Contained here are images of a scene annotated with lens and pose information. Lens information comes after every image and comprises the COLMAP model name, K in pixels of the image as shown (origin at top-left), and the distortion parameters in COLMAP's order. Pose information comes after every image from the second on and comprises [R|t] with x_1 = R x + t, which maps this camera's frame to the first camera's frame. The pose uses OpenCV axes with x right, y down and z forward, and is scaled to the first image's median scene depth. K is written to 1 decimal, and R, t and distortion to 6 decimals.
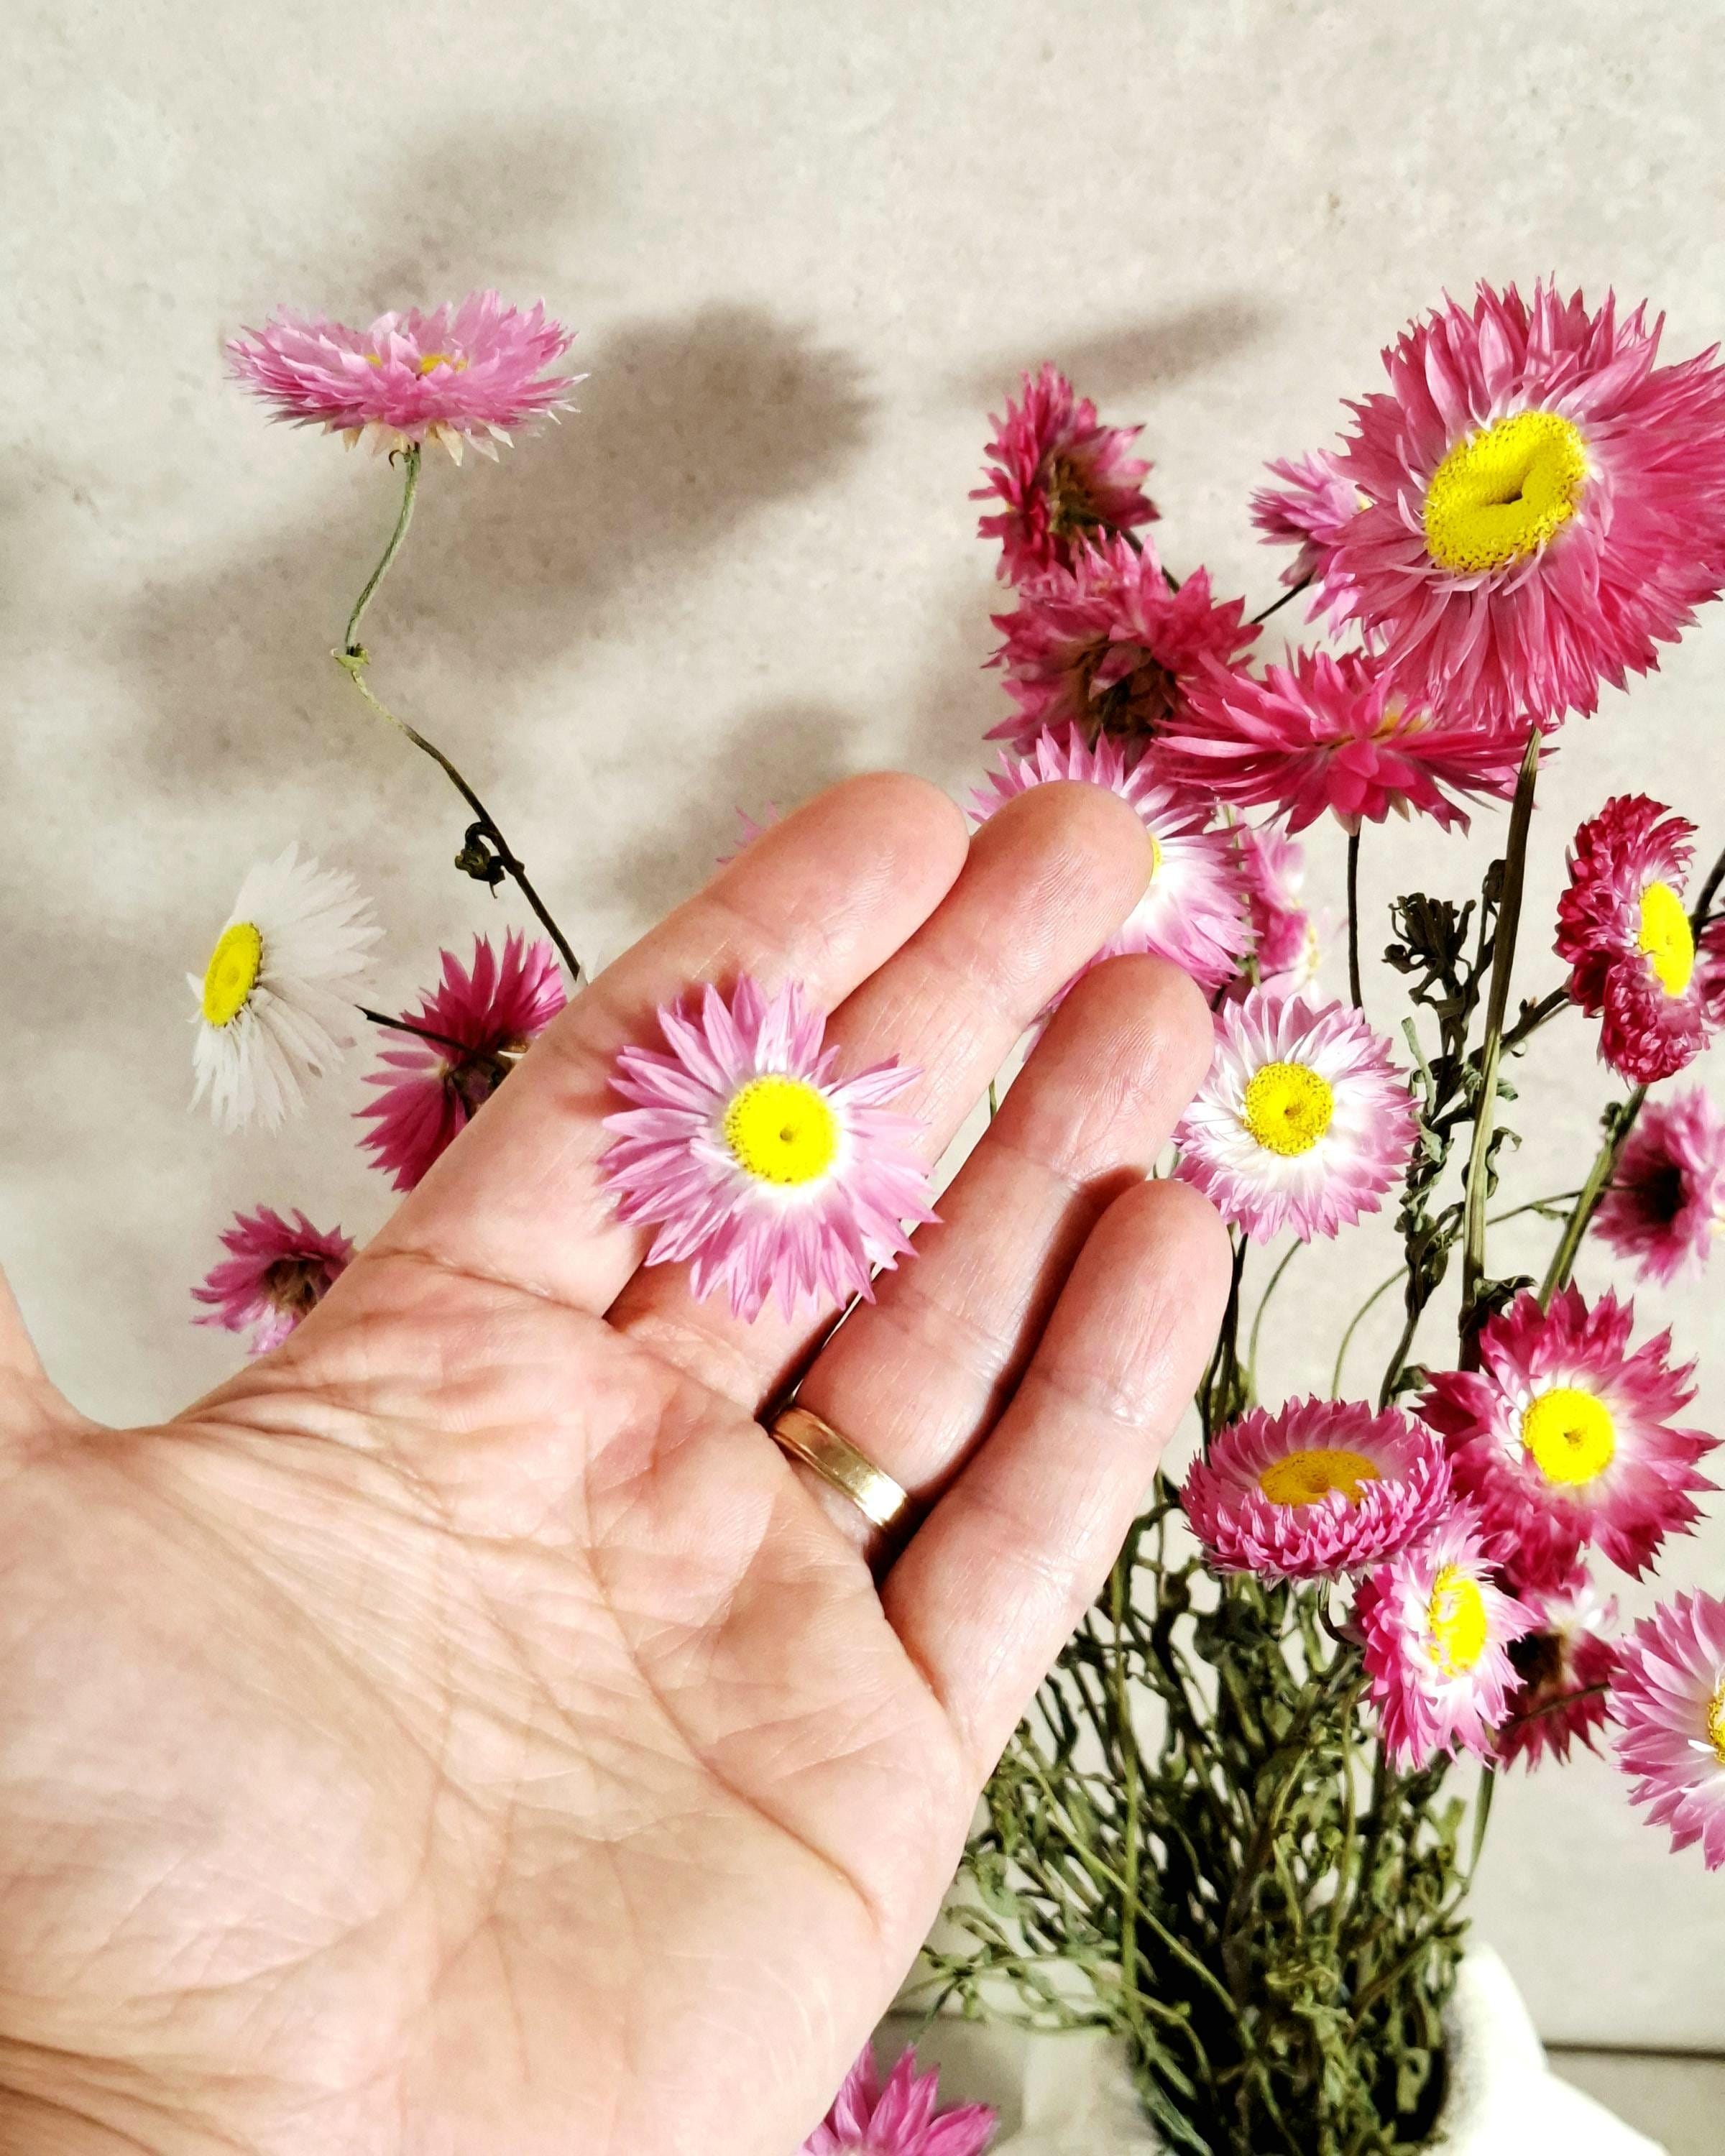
lens RADIAL K [[3134.0, 0, 1020.3], [0, 3134.0, 1078.0], [0, 0, 1]] dist [0.026549, -0.011177]
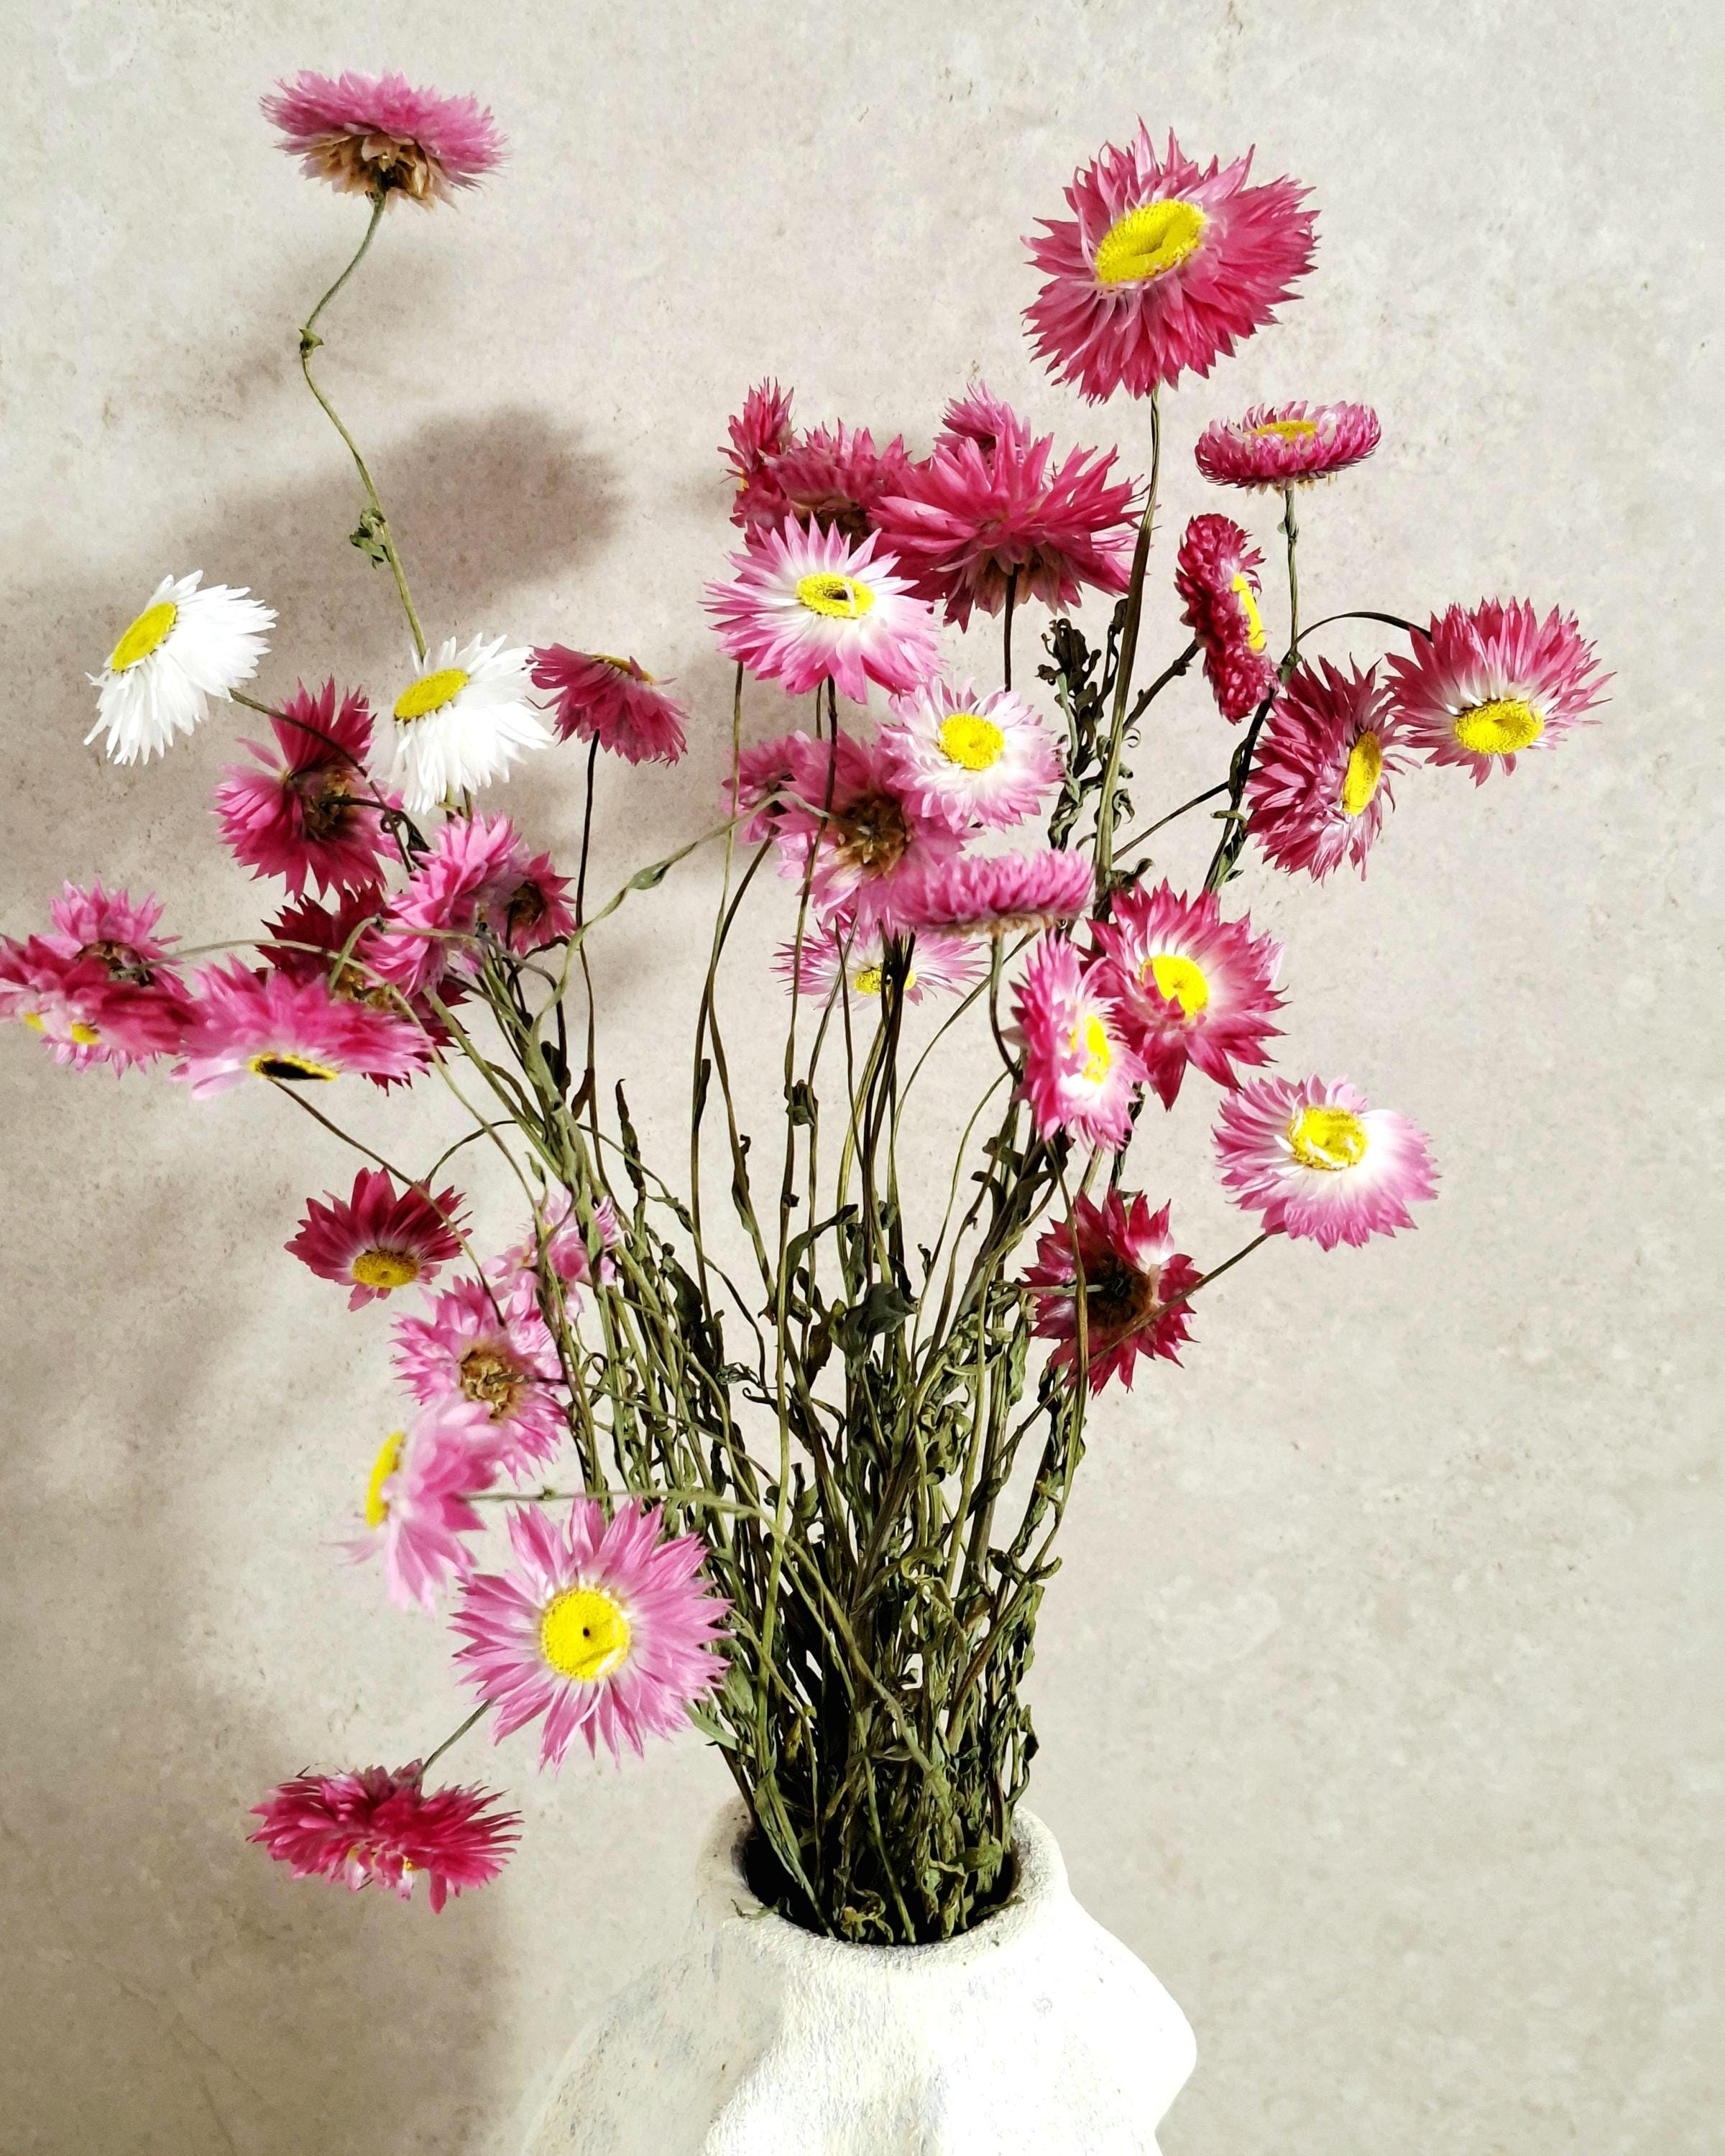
lens RADIAL K [[3134.0, 0, 1020.3], [0, 3134.0, 1078.0], [0, 0, 1]] dist [0.026549, -0.011177]
pose [[0.980564, 0.088139, 0.175285, -0.096061], [-0.015353, 0.925143, -0.379308, 0.535786], [-0.195596, 0.369245, 0.908515, -0.147217]]
